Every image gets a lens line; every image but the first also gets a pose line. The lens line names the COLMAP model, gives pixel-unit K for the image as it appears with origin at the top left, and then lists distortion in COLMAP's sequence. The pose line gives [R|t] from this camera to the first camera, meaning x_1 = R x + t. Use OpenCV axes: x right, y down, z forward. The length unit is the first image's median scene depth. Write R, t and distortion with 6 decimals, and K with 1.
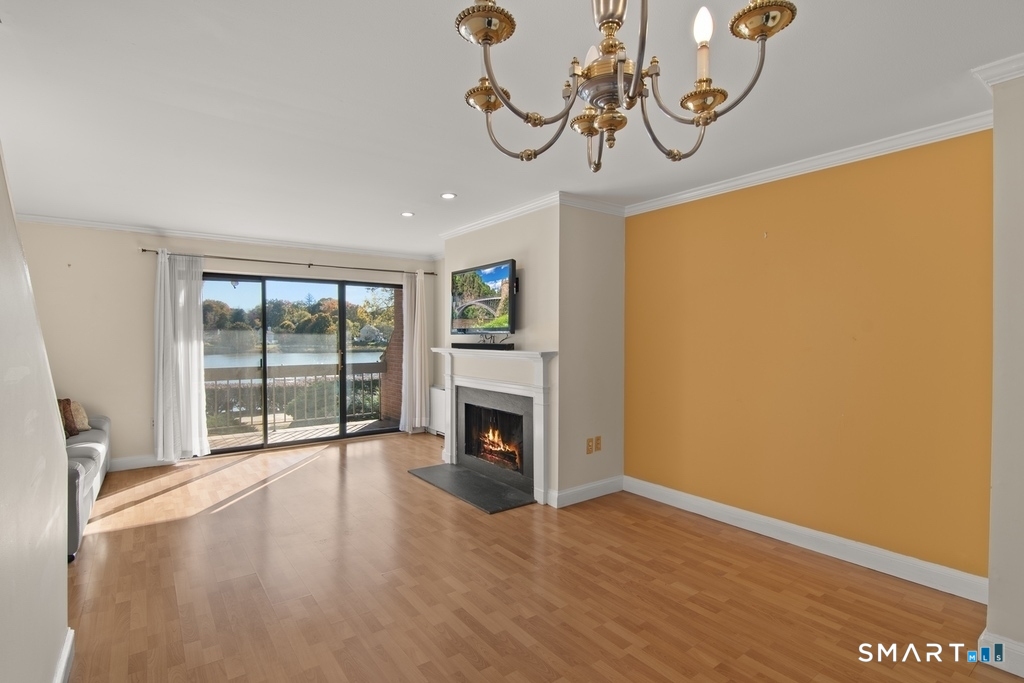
lens RADIAL K [[491.2, 0, 499.9], [0, 491.2, 339.5], [0, 0, 1]] dist [-0.002896, -0.001313]
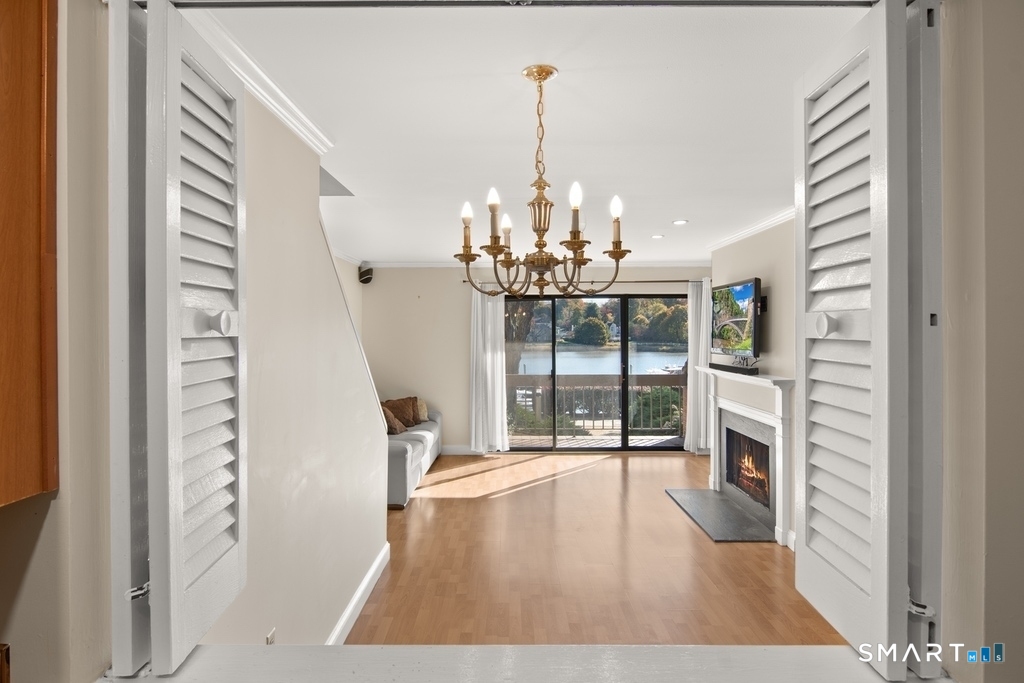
lens RADIAL K [[595.5, 0, 512.0], [0, 595.5, 341.5], [0, 0, 1]] dist [0.002781, 0.000331]
pose [[0.811932, 0.009196, -0.583679, 0.264083], [-0.003935, 0.999939, 0.010280, -0.044540], [0.583738, -0.006049, 0.811919, -0.160395]]
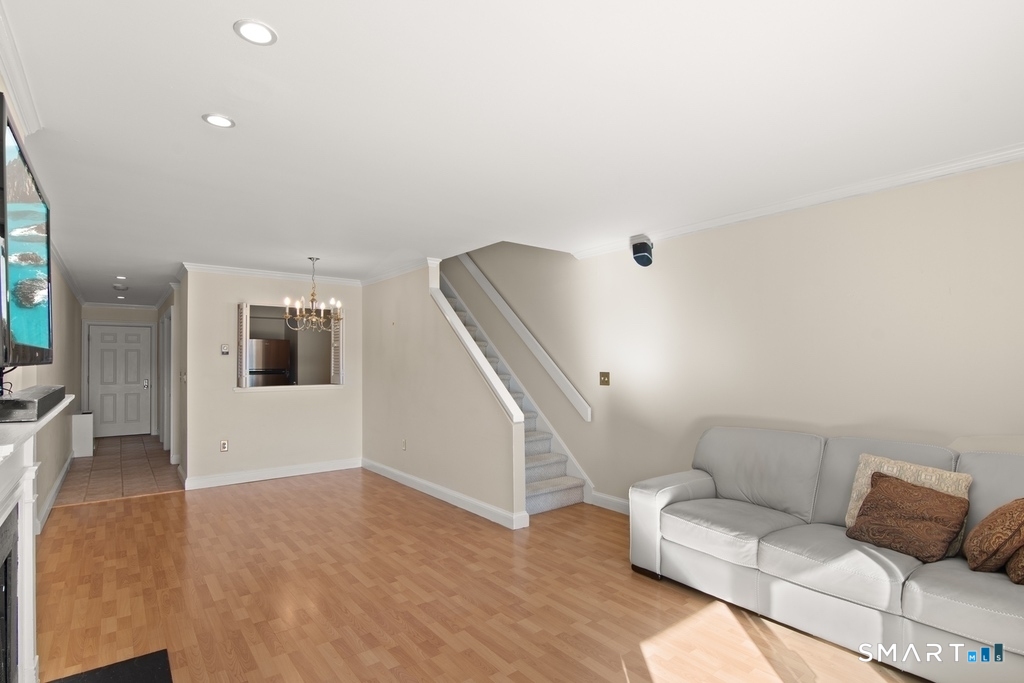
lens RADIAL K [[501.2, 0, 508.7], [0, 501.2, 359.8], [0, 0, 1]] dist [-0.003552, -0.001915]
pose [[-0.999119, 0.002954, -0.041856, -0.331423], [0.002767, 0.999986, 0.004531, -0.014819], [0.041869, 0.004411, -0.999113, 1.269876]]
